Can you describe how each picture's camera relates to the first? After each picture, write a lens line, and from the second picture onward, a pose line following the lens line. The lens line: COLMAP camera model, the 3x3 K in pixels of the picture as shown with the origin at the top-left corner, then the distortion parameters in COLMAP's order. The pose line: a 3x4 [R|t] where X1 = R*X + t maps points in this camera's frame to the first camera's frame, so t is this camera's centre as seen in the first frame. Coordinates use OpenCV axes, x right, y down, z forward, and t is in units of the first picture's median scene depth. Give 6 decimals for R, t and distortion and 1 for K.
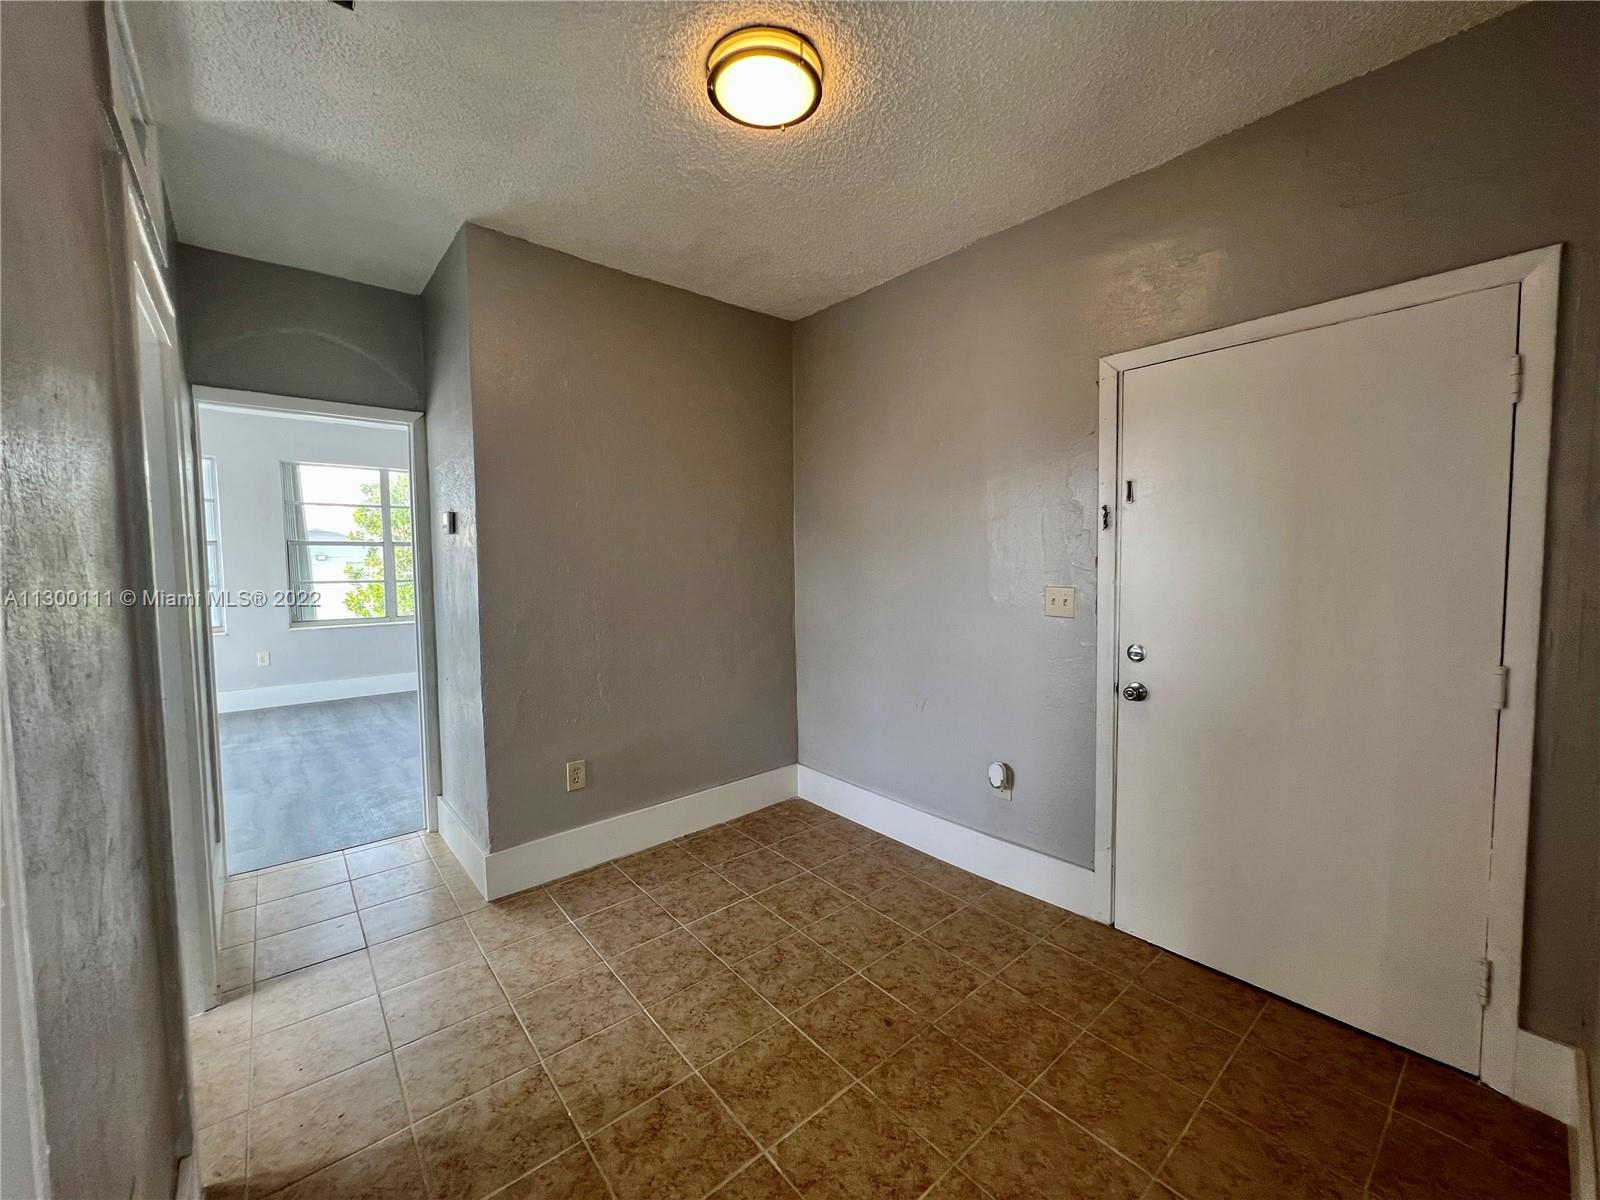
lens RADIAL K [[638.4, 0, 801.3], [0, 638.4, 596.2], [0, 0, 1]] dist [0.000473, 0.000052]
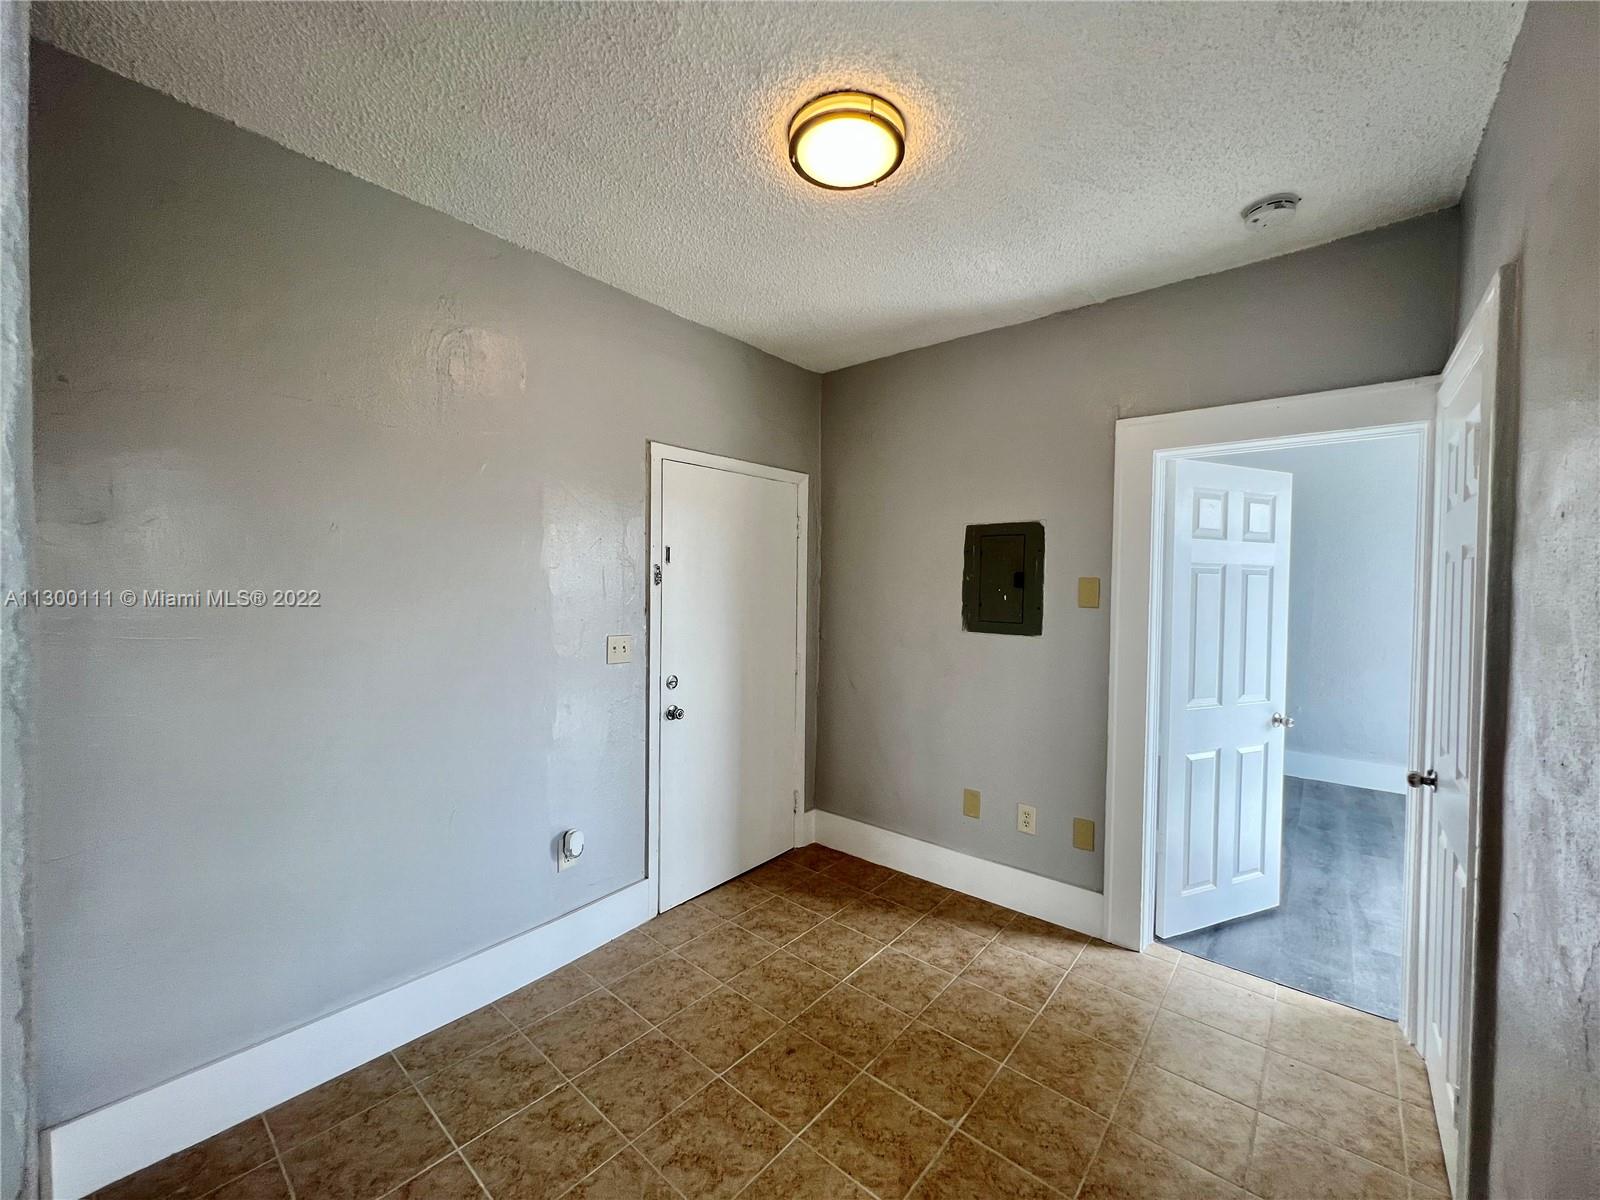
lens RADIAL K [[638.4, 0, 798.4], [0, 638.4, 598.8], [0, 0, 1]] dist [0.000473, 0.000052]
pose [[-0.161247, -0.013974, 0.986815, -0.866566], [0.049936, 0.998503, 0.022299, -0.104562], [-0.985650, 0.052873, -0.160308, 1.068821]]
